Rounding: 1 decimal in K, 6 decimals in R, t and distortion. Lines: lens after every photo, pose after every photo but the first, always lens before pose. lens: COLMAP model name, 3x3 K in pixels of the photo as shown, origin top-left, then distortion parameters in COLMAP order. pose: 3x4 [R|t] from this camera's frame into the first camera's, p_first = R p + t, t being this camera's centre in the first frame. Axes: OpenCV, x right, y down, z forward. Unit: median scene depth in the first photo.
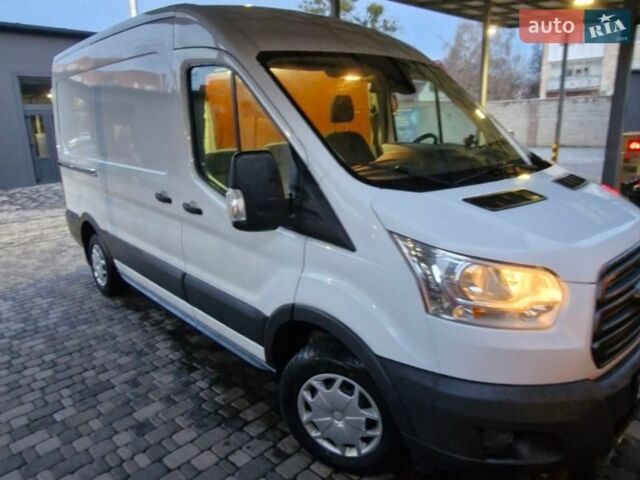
lens RADIAL K [[461.8, 0, 320.0], [0, 461.8, 240.0], [0, 0, 1]] dist [-0.000903, -0.002048]
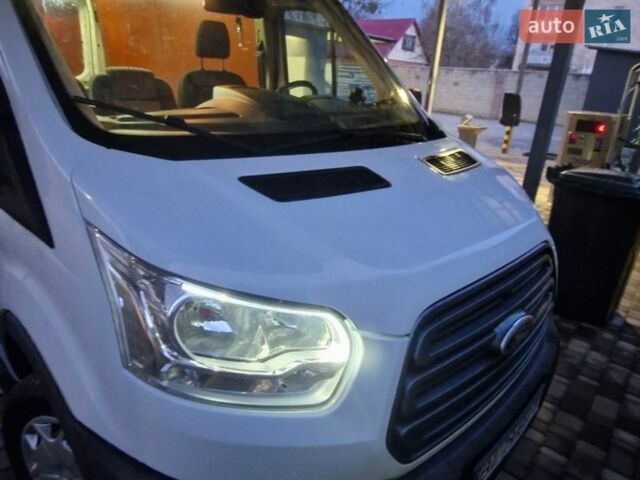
lens RADIAL K [[451.7, 0, 320.0], [0, 451.7, 240.0], [0, 0, 1]] dist [-0.000771, 0.000091]
pose [[0.994460, 0.076725, 0.071849, 0.218192], [-0.083465, 0.991870, 0.096055, -0.041250], [-0.063895, -0.101520, 0.992779, 0.219136]]
